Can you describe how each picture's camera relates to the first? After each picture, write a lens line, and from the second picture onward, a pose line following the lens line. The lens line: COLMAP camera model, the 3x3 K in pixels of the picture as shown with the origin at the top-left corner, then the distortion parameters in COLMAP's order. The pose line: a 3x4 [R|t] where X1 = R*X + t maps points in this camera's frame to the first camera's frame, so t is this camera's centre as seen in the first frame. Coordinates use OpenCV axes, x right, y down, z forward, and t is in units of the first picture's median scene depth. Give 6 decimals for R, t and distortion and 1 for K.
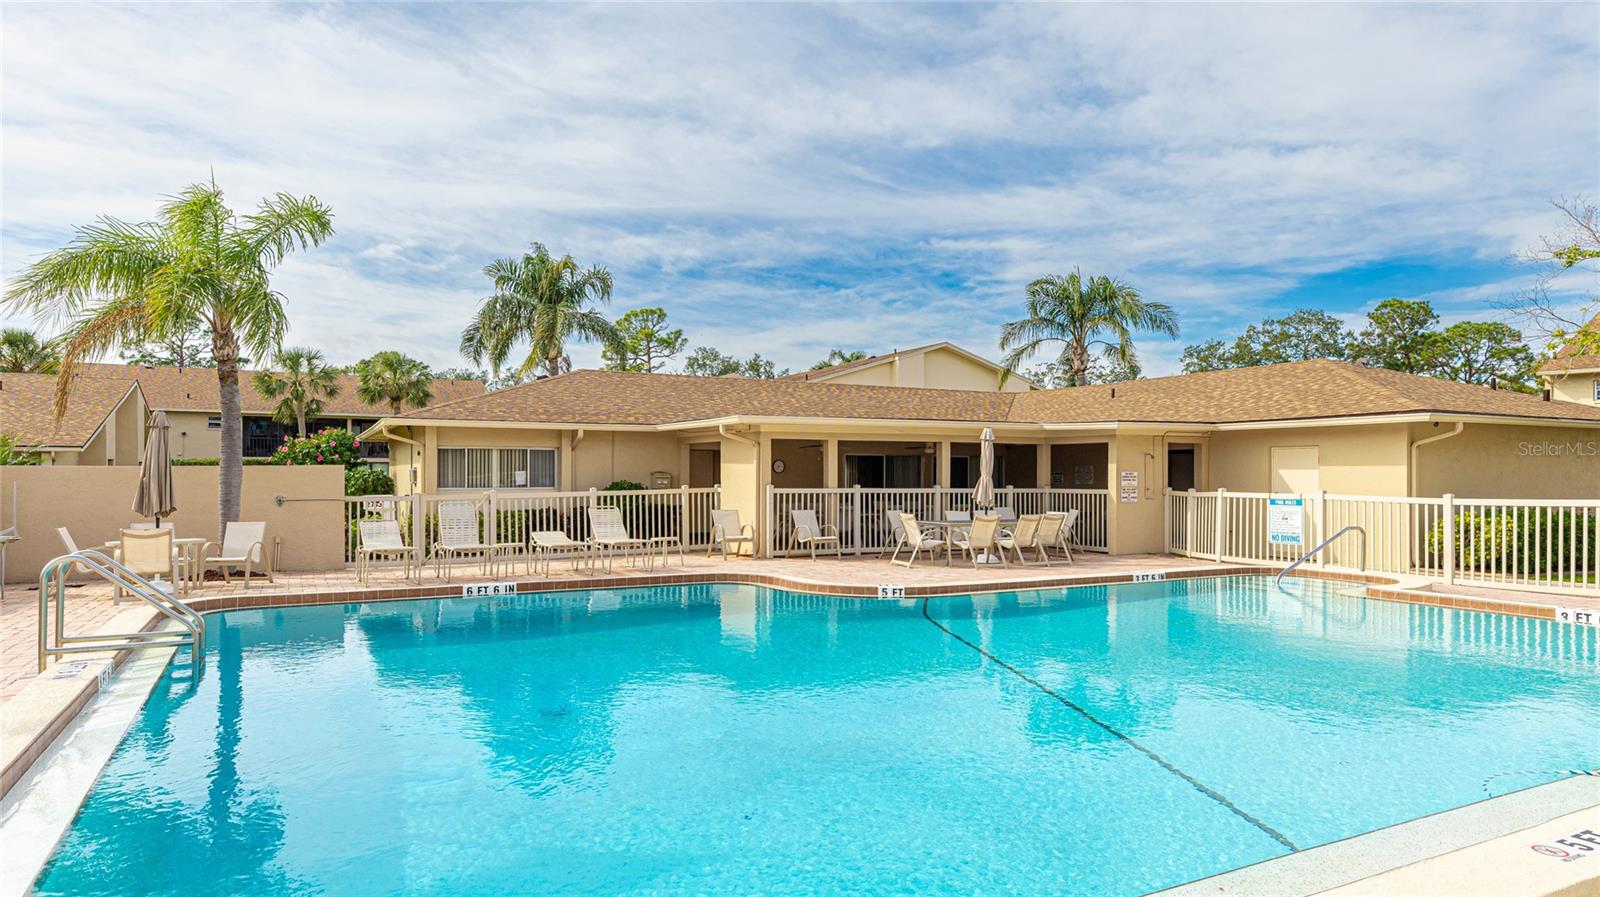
lens RADIAL K [[951.1, 0, 799.8], [0, 951.1, 483.3], [0, 0, 1]] dist [0.180813, -0.150604]
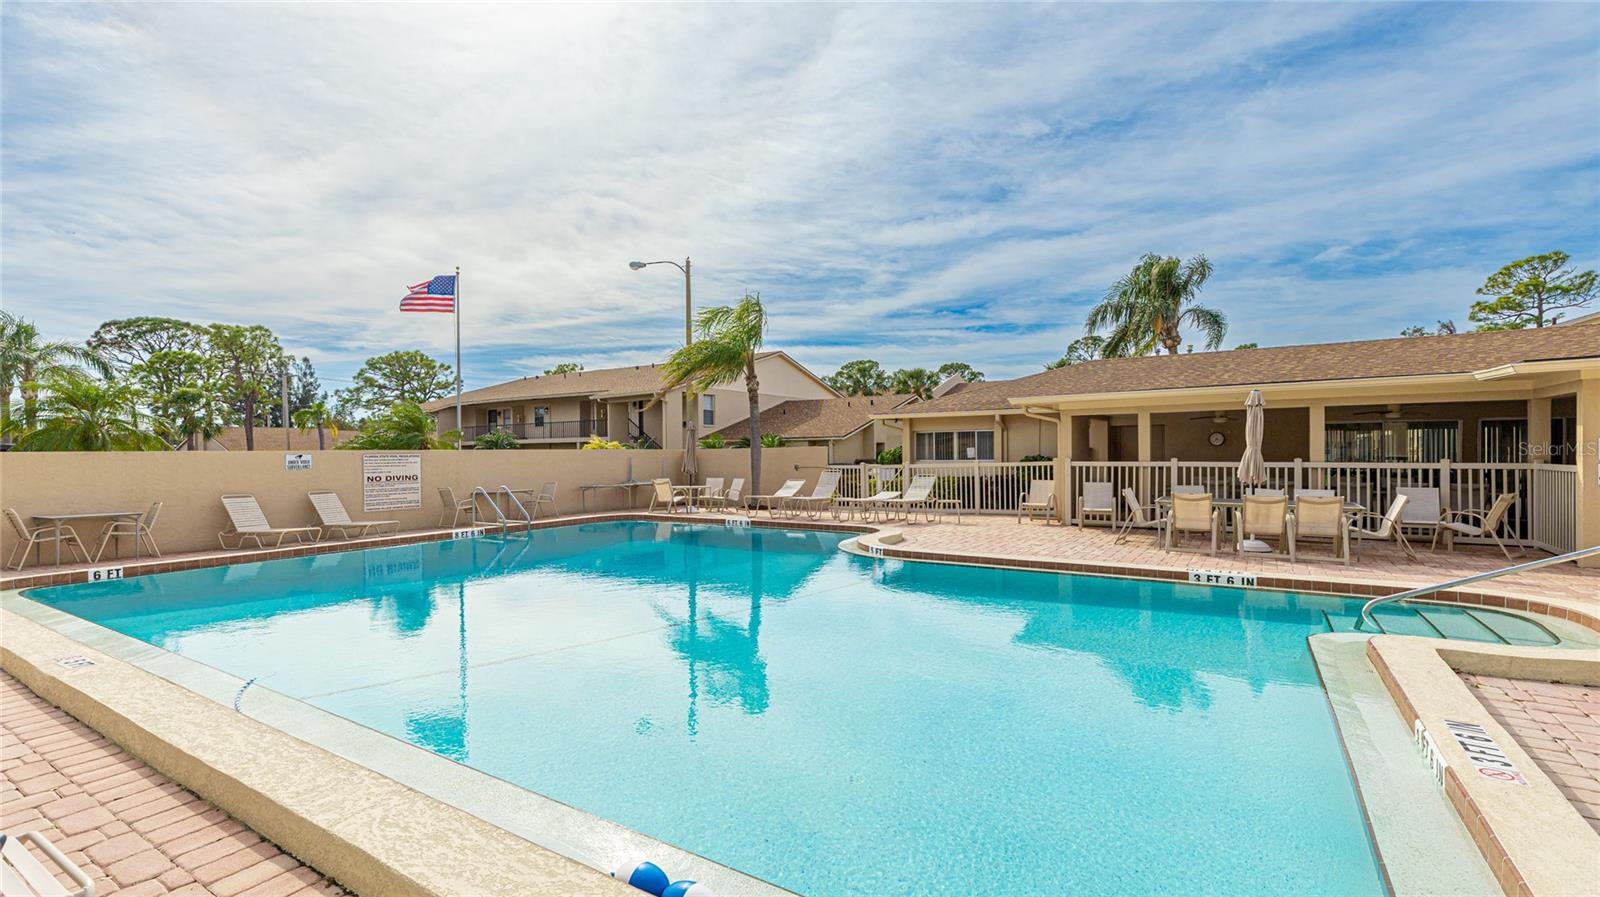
lens RADIAL K [[735.6, 0, 803.7], [0, 735.6, 443.6], [0, 0, 1]] dist [0.007866, -0.000035]
pose [[0.513356, -0.016367, -0.858020, 0.501035], [0.006726, 0.999864, -0.015049, -0.004499], [0.858150, 0.001955, 0.513396, 0.292713]]
